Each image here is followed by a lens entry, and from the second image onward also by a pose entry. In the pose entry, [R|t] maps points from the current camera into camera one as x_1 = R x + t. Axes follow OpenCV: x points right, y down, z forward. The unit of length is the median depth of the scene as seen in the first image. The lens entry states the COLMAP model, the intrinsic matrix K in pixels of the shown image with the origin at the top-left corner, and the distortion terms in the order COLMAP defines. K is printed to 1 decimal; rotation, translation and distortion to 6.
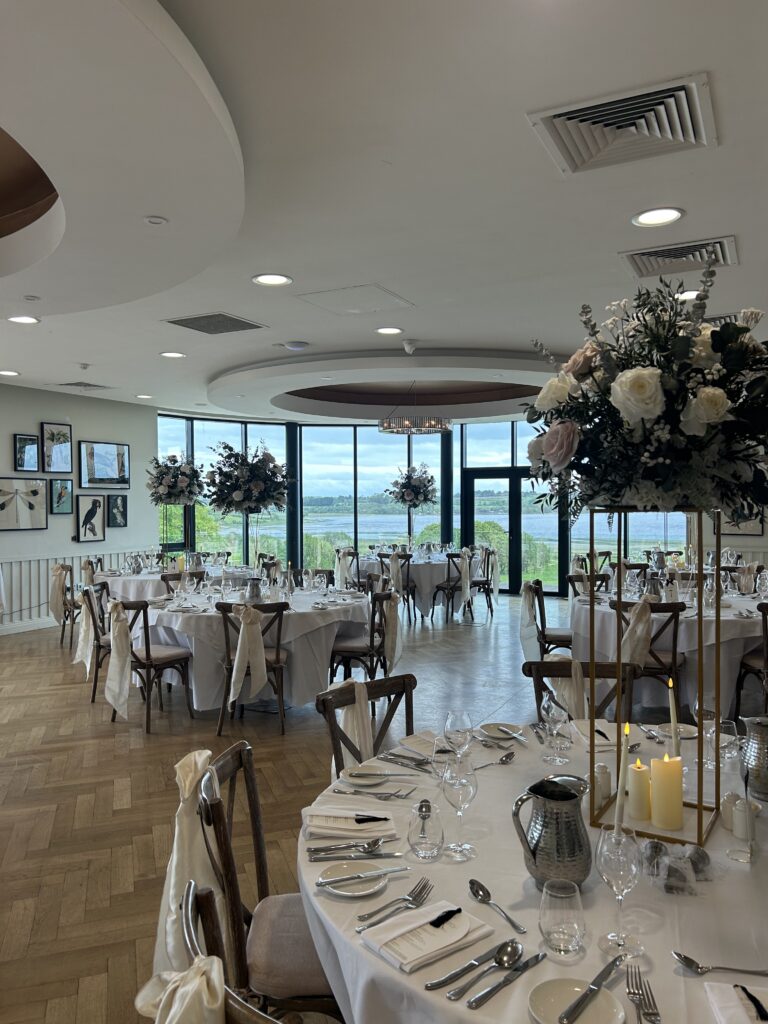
lens RADIAL K [[758.1, 0, 387.7], [0, 758.1, 511.9], [0, 0, 1]] dist [0.042673, -0.000296]
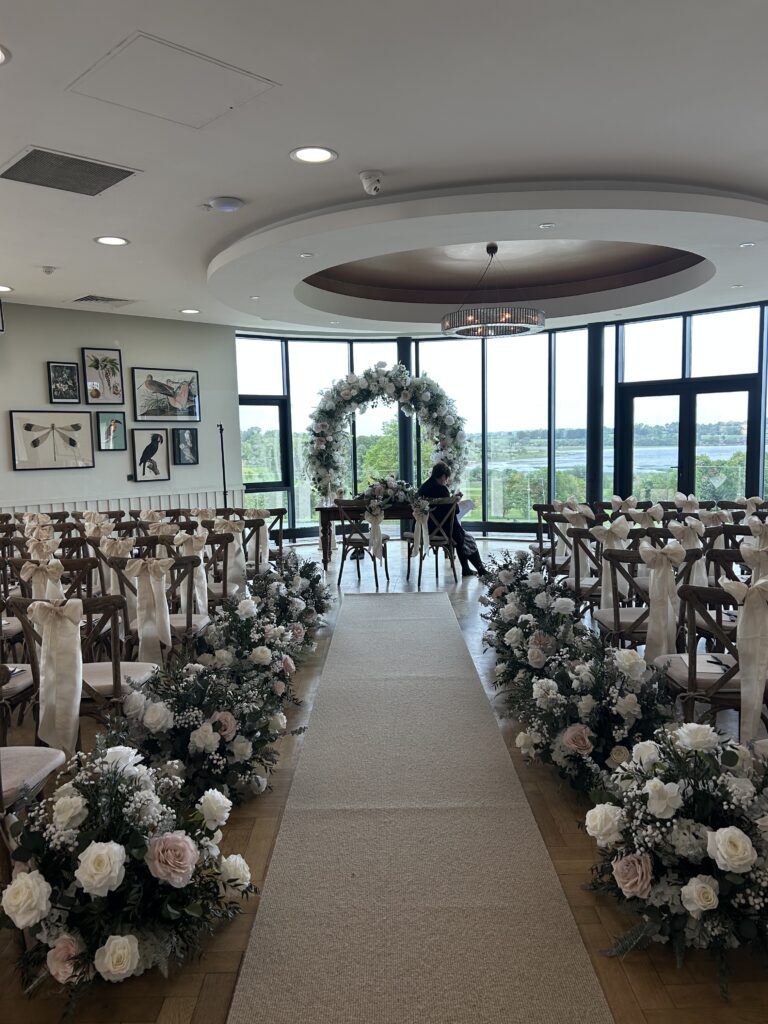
lens RADIAL K [[758.1, 0, 386.5], [0, 758.1, 505.5], [0, 0, 1]] dist [0.042673, -0.000296]
pose [[0.934482, 0.015051, -0.355692, 0.185732], [0.011132, 0.997382, 0.071451, 0.006436], [0.355837, -0.070730, 0.931868, 0.256609]]
